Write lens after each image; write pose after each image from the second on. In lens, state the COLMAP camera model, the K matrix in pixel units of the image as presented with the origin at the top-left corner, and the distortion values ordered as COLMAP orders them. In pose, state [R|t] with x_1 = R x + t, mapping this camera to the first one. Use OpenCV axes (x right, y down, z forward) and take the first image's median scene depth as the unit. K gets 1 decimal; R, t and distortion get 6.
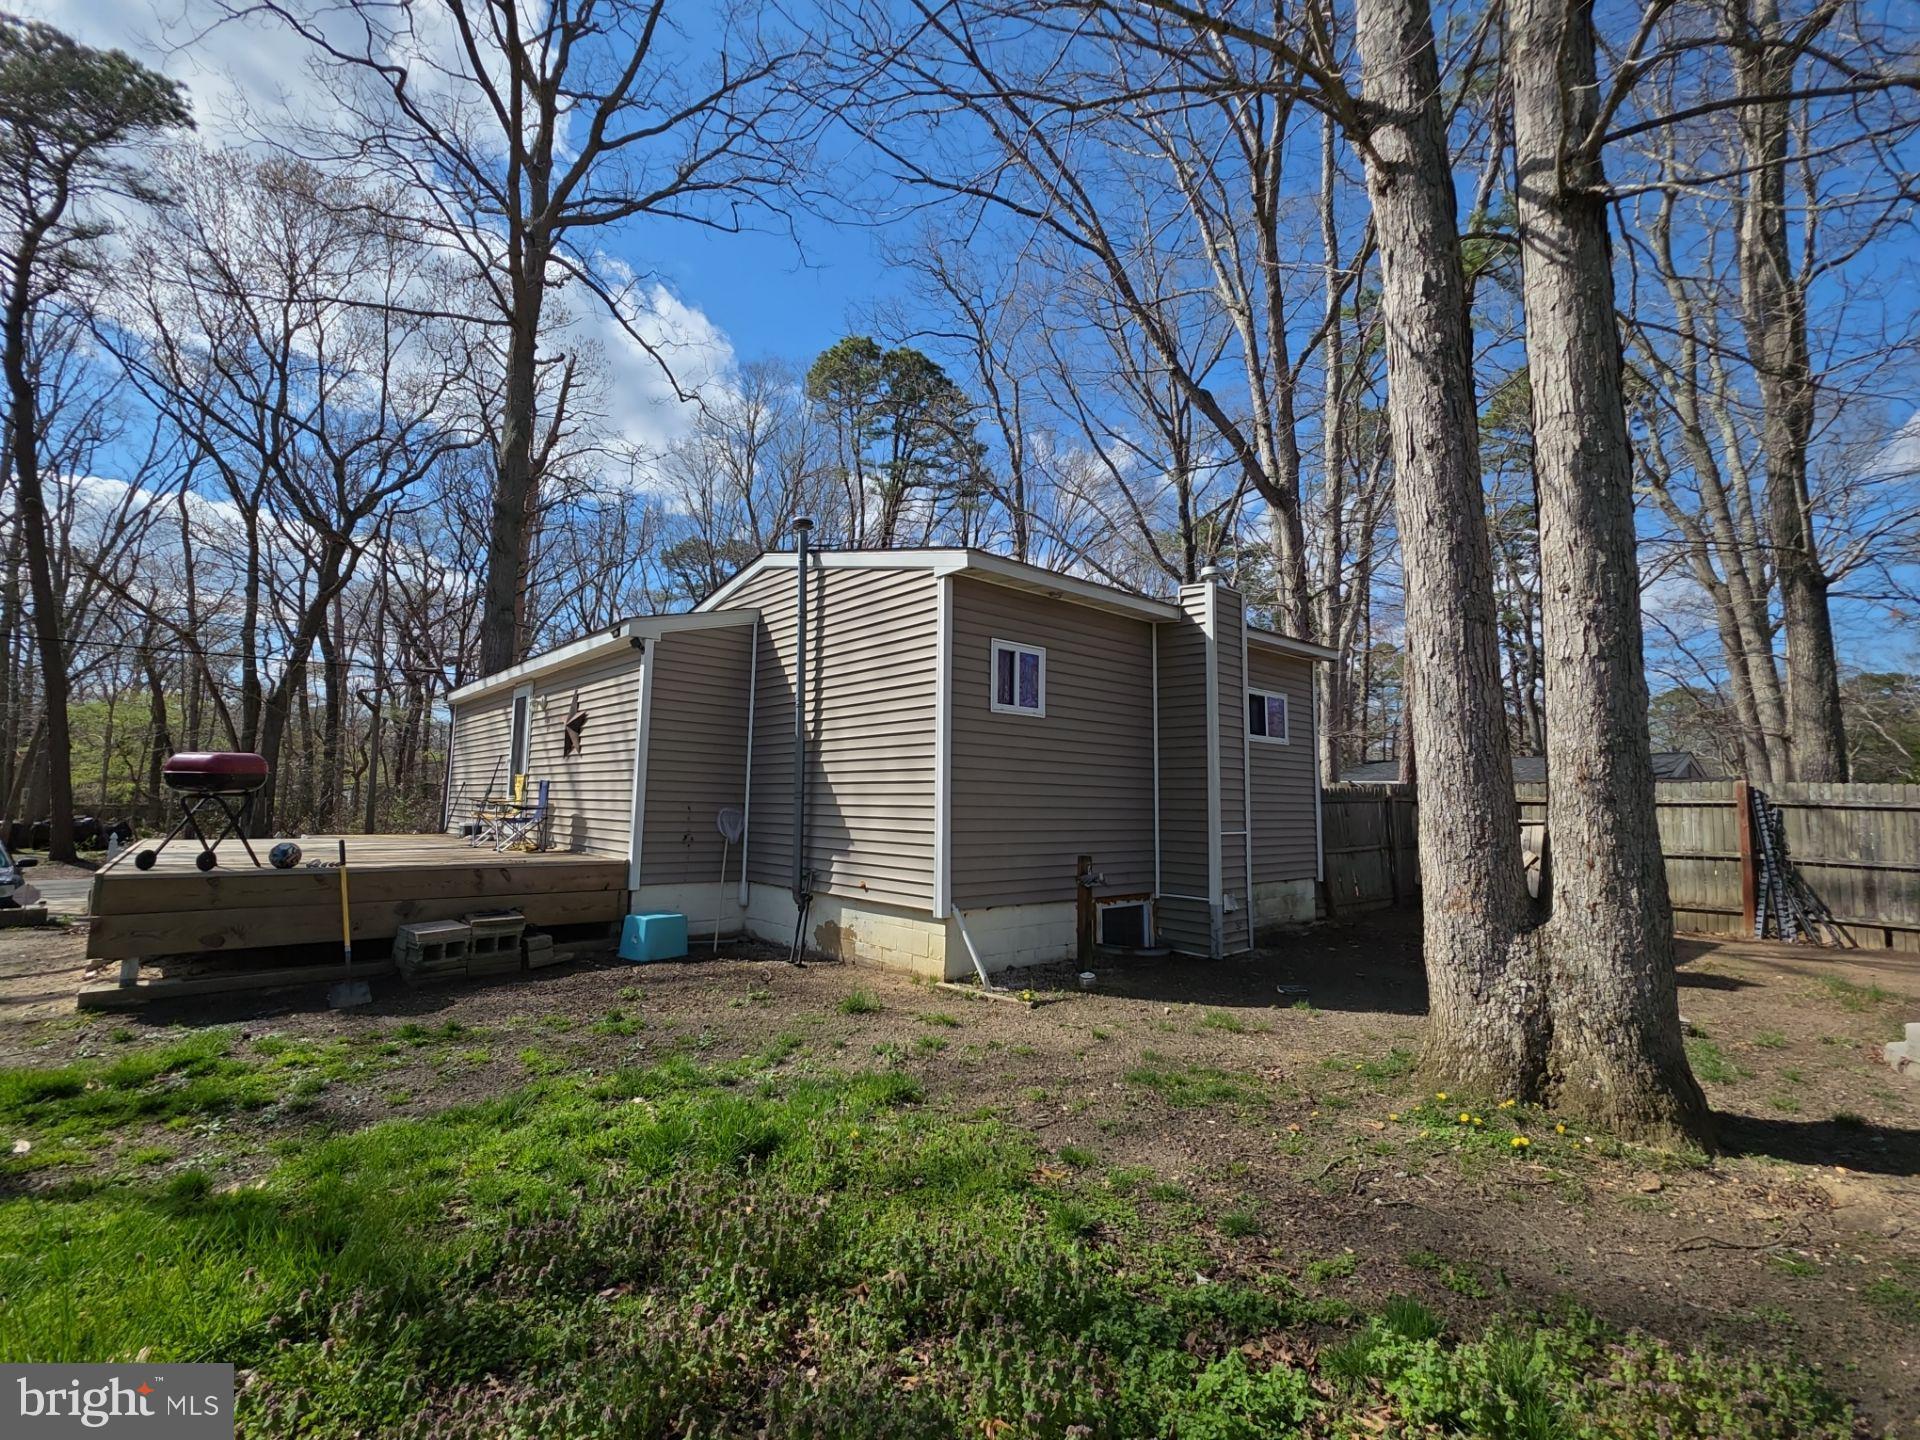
lens RADIAL K [[845.9, 0, 962.6], [0, 845.9, 717.5], [0, 0, 1]] dist [0.016524, -0.008590]
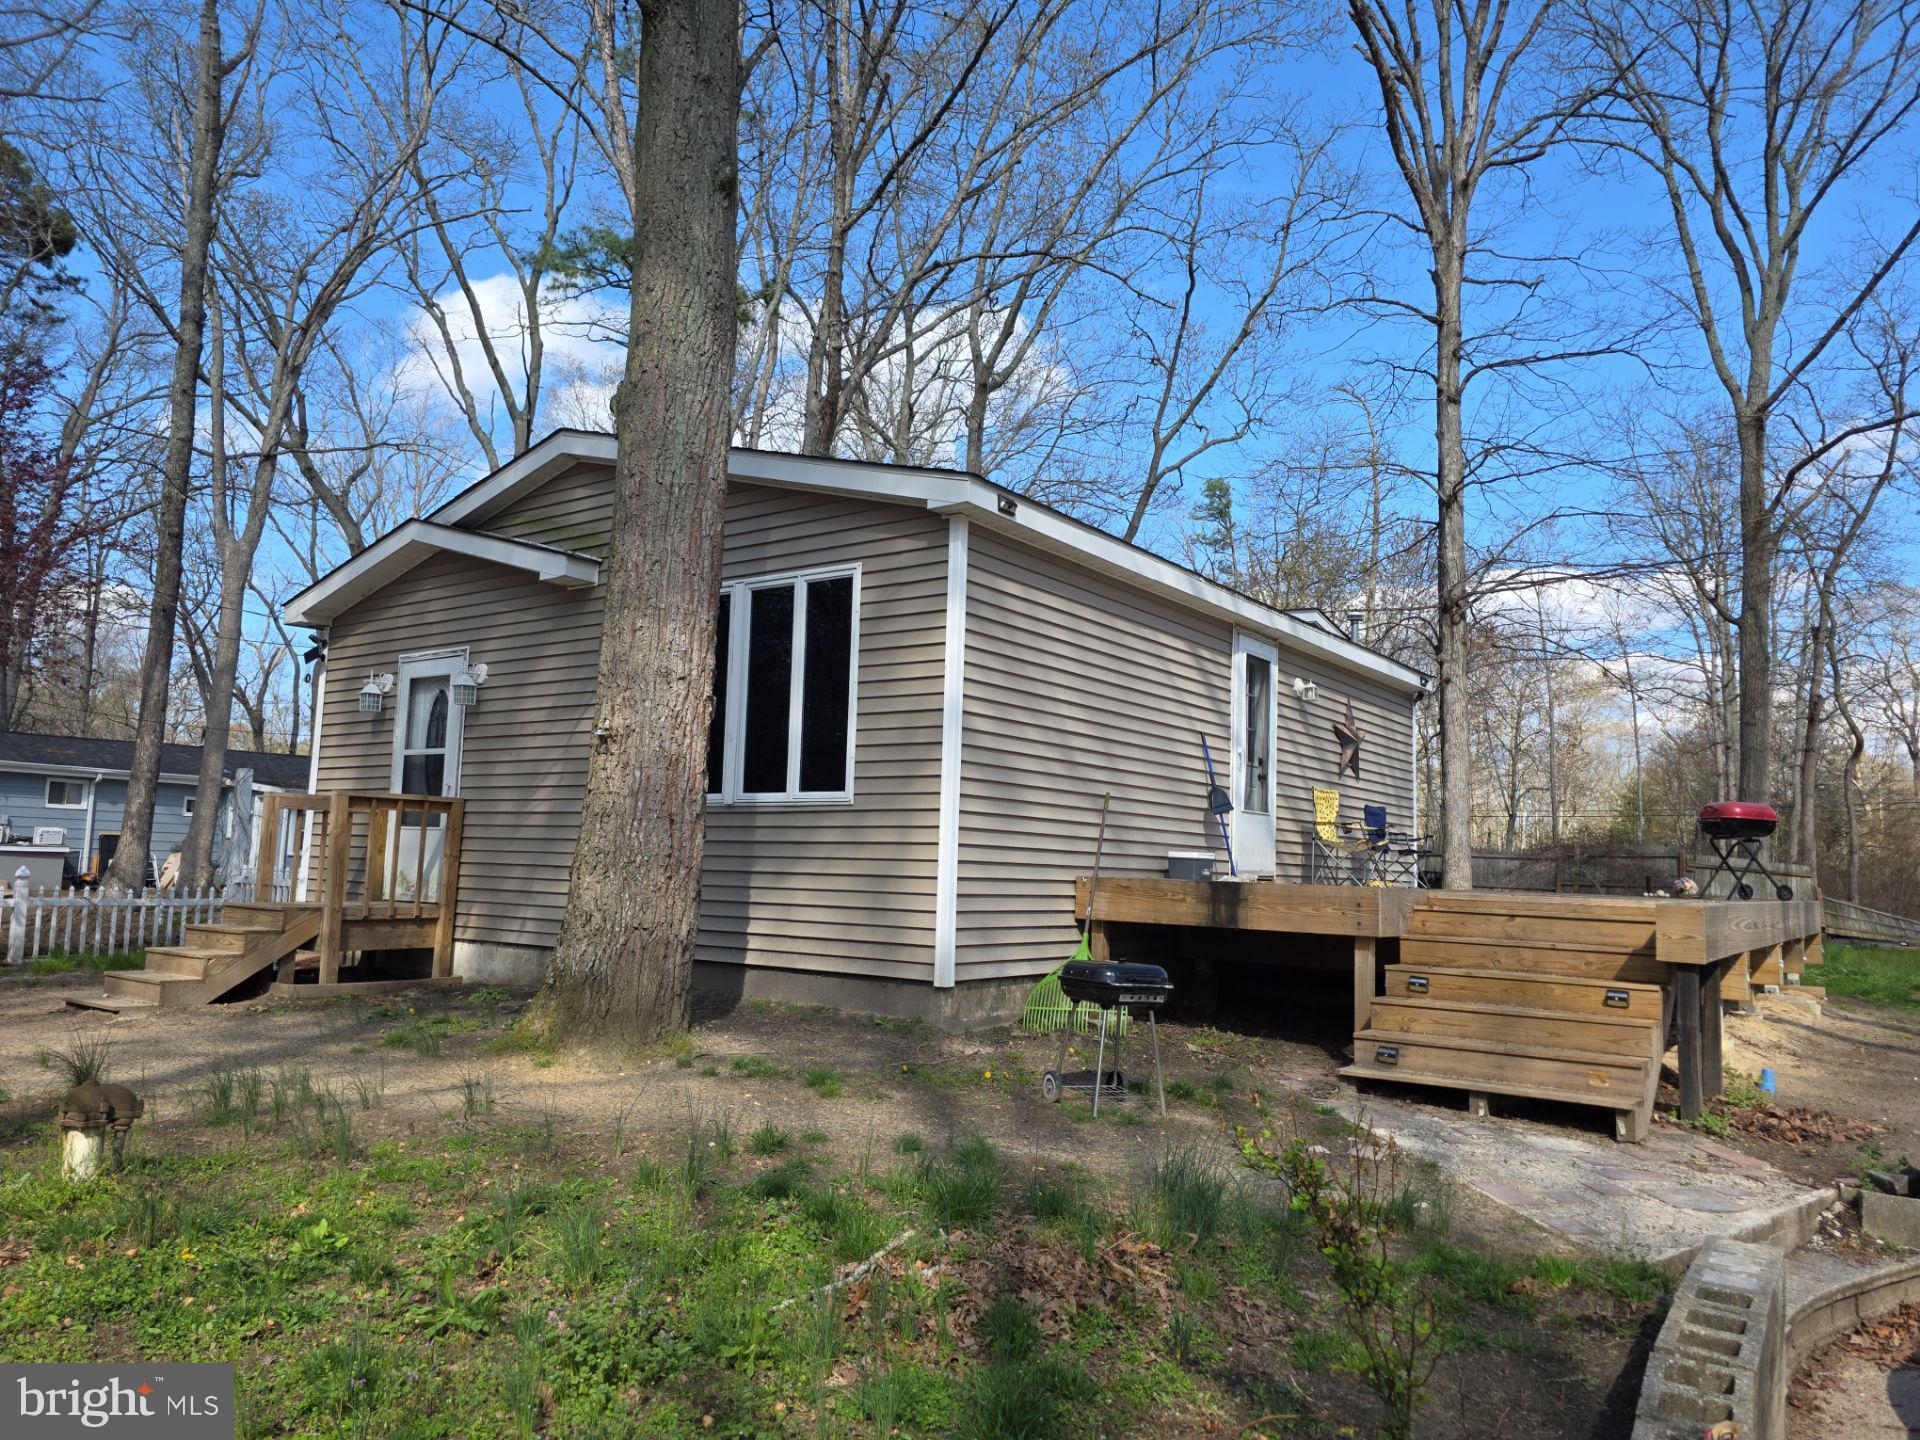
lens RADIAL K [[1283.2, 0, 960.0], [0, 1283.2, 720.0], [0, 0, 1]] dist [0.055430, -0.047954]
pose [[-0.198385, 0.089985, 0.975985, -1.965676], [-0.138363, 0.983233, -0.118778, 0.233975], [-0.970309, -0.158604, -0.182608, 1.933390]]
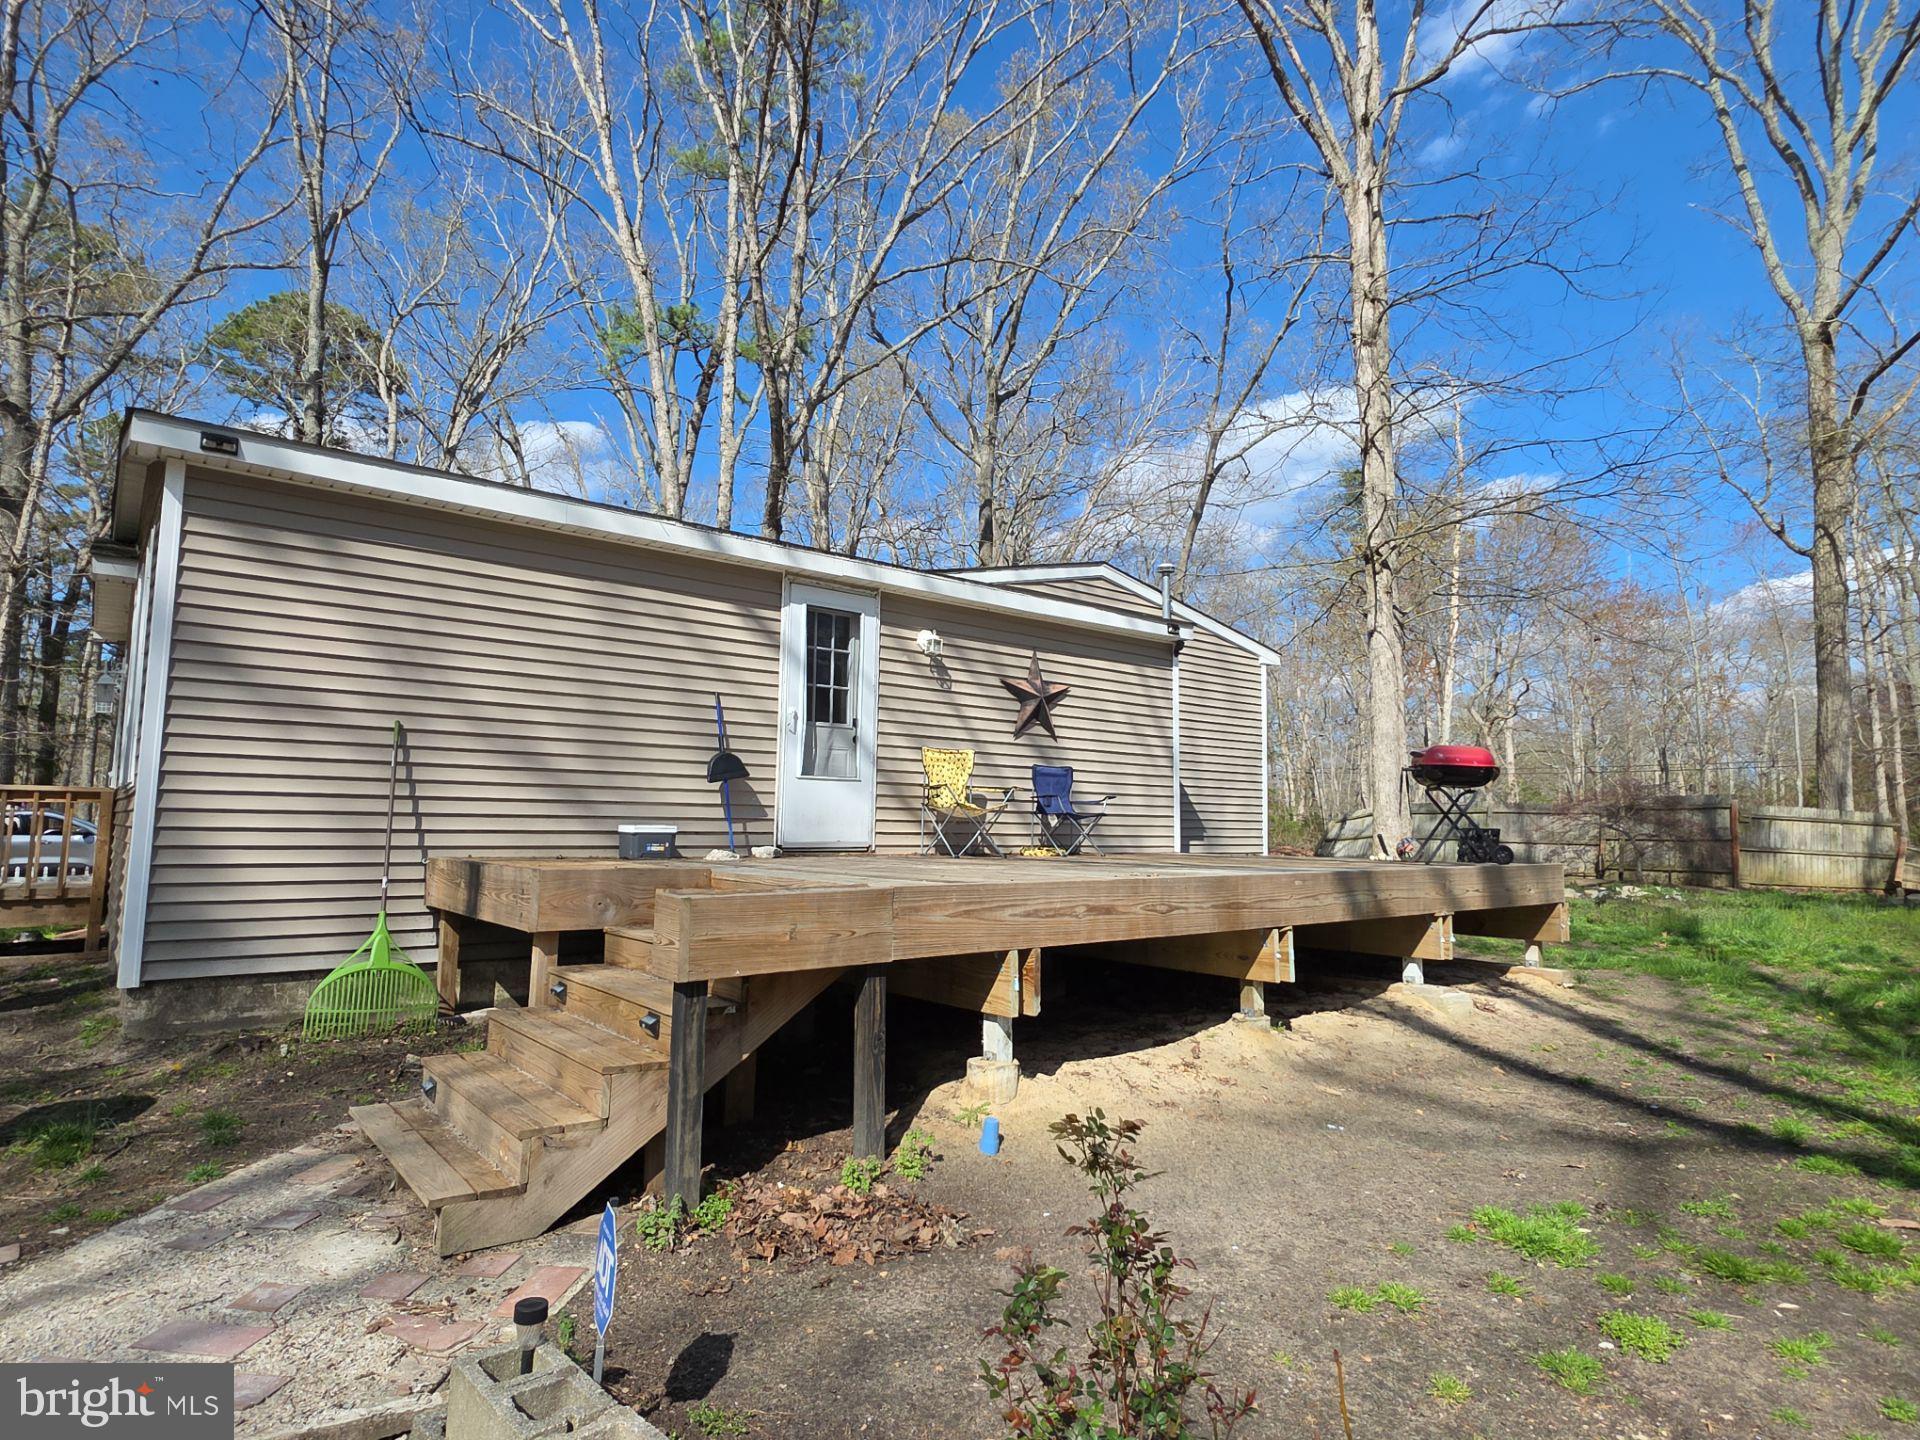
lens RADIAL K [[1061.1, 0, 955.5], [0, 1061.1, 720.0], [0, 0, 1]] dist [0.006171, 0.000255]
pose [[0.049220, 0.085859, 0.995091, -1.717296], [-0.114195, 0.990249, -0.079793, 0.139992], [-0.992238, -0.109707, 0.058544, 1.210236]]
